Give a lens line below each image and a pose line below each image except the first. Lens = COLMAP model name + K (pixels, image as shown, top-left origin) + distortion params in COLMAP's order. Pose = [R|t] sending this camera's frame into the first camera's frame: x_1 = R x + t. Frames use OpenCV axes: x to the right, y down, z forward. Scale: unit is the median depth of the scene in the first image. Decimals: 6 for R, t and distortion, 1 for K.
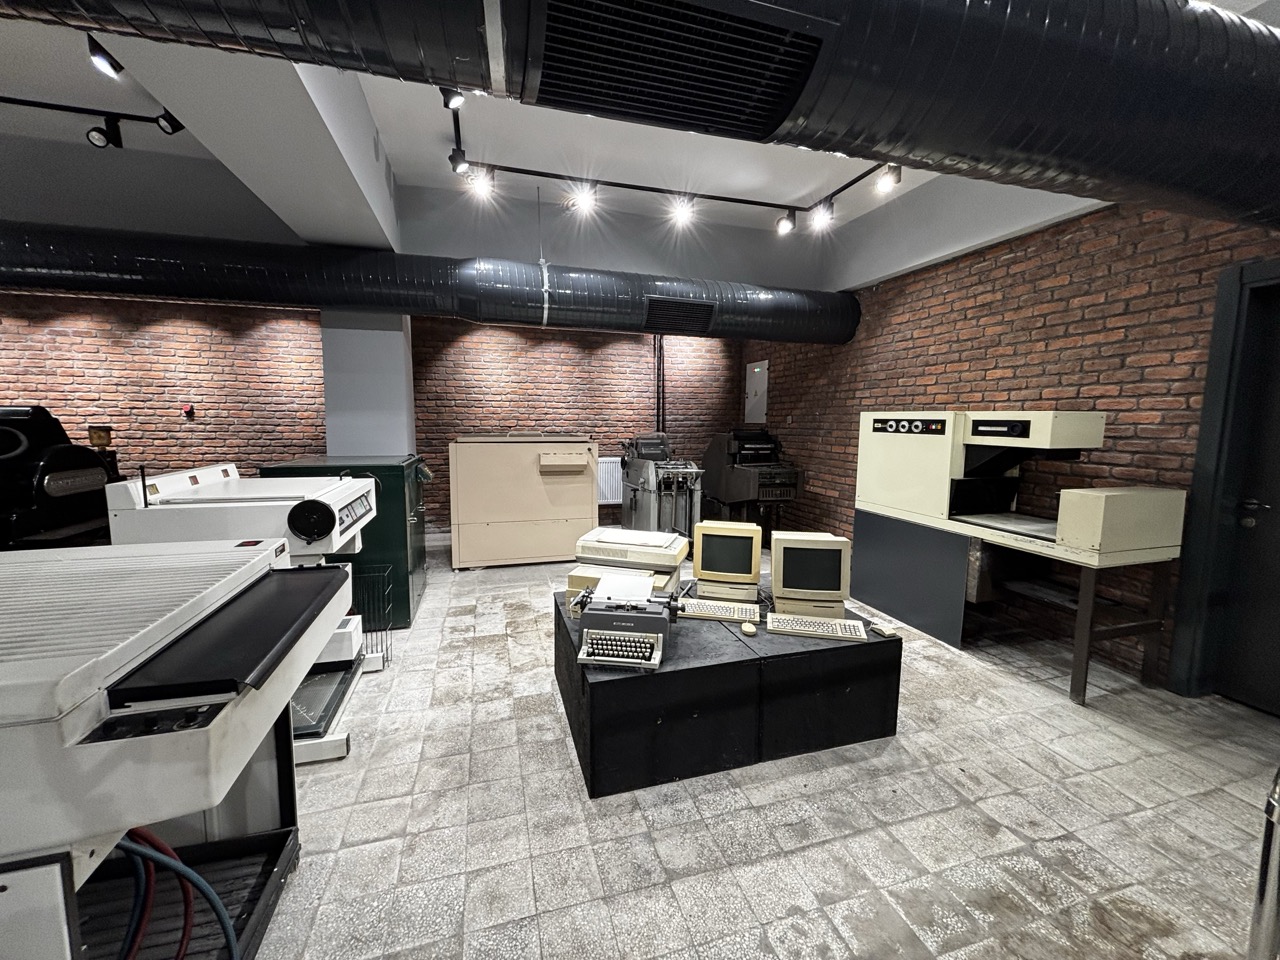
lens RADIAL K [[518.9, 0, 637.0], [0, 518.9, 477.4], [0, 0, 1]] dist [0.001806, 0.000837]
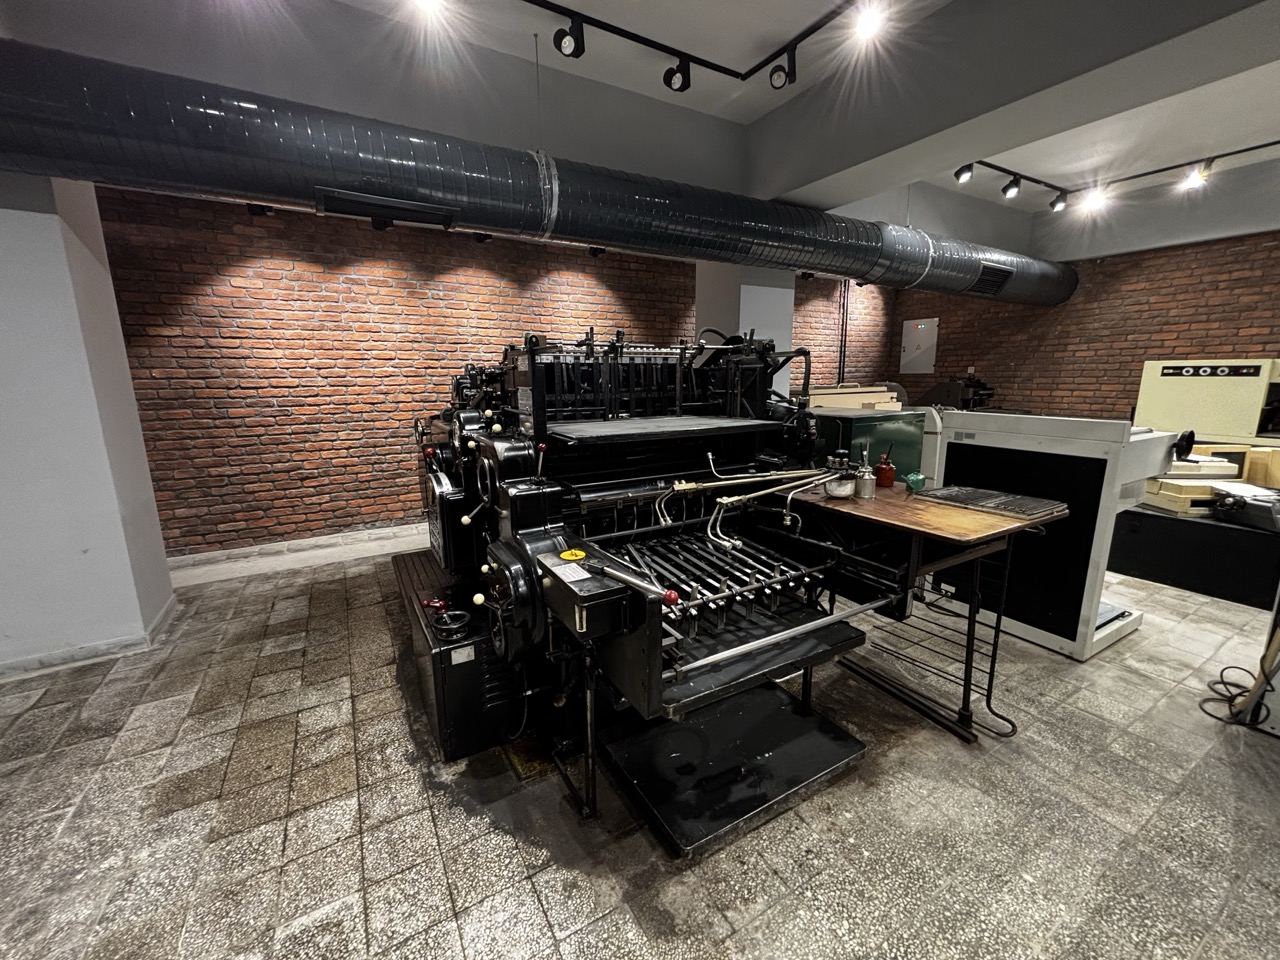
lens RADIAL K [[518.9, 0, 639.6], [0, 518.9, 479.4], [0, 0, 1]] dist [0.001806, 0.000837]
pose [[0.969057, -0.065985, 0.237854, -0.884378], [0.044828, 0.994629, 0.093293, -0.008058], [-0.242733, -0.079744, 0.966810, 0.020793]]
